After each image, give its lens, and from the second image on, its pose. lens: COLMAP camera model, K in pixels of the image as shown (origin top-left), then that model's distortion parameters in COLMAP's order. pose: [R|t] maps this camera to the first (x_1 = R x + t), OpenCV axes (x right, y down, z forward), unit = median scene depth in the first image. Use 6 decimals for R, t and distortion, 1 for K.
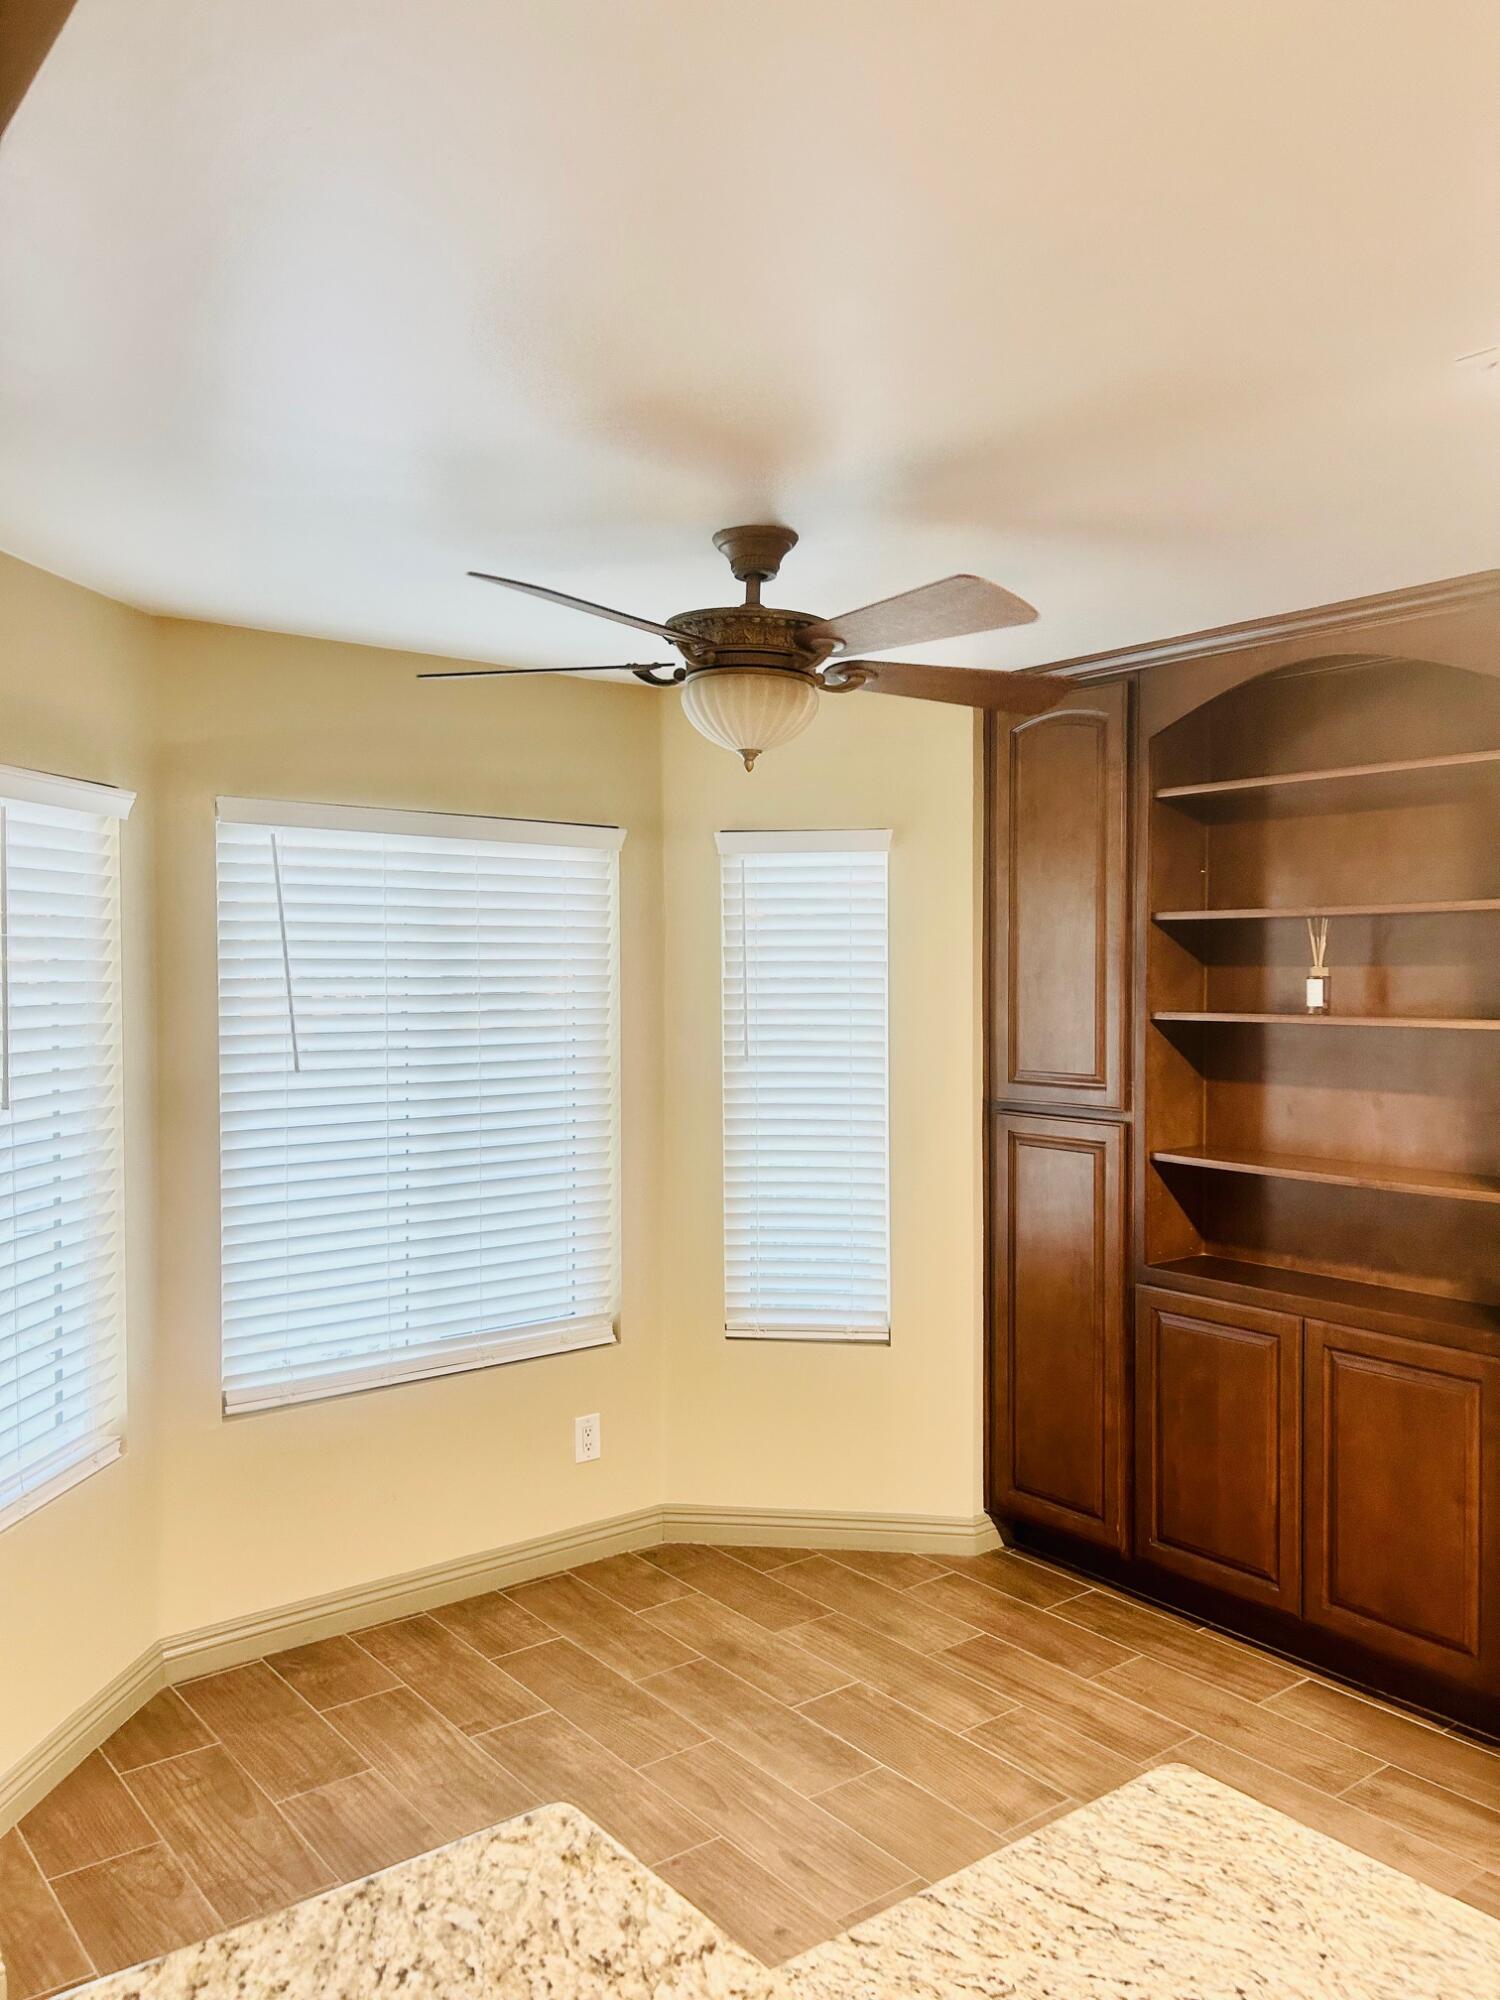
lens RADIAL K [[1501.4, 0, 742.5], [0, 1501.4, 998.4], [0, 0, 1]] dist [0.071647, -0.085261]
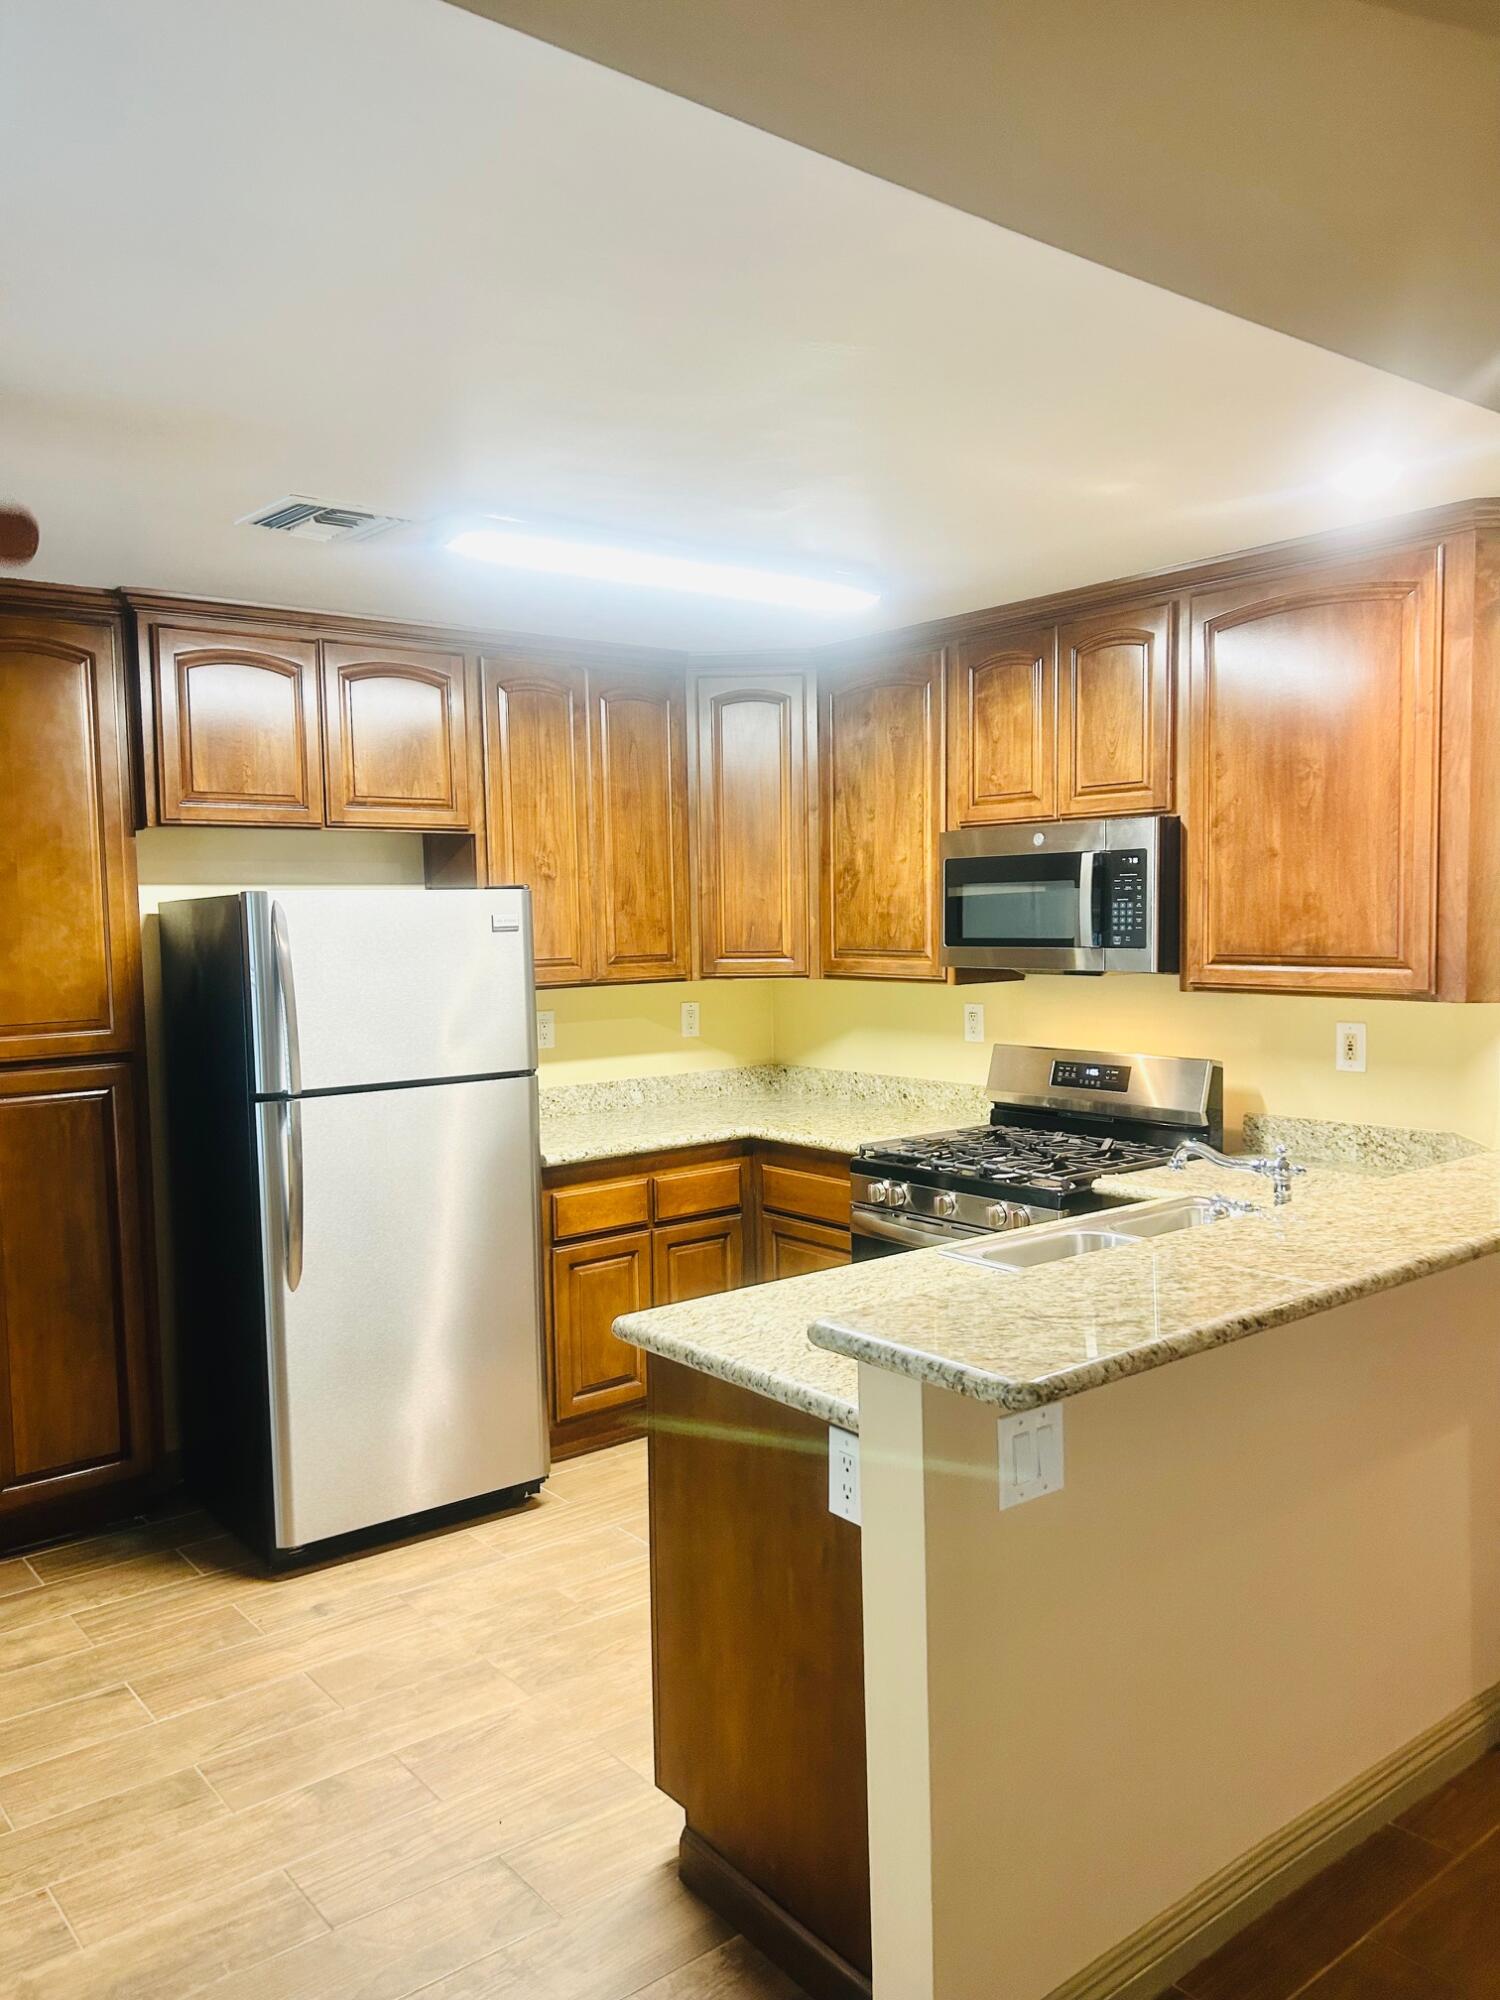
lens RADIAL K [[1501.4, 0, 742.5], [0, 1501.4, 998.4], [0, 0, 1]] dist [0.071647, -0.085261]
pose [[-0.024972, -0.054180, 0.998219, -0.550750], [0.048870, 0.997270, 0.055351, 0.010161], [-0.998493, 0.050165, -0.022256, 0.318951]]
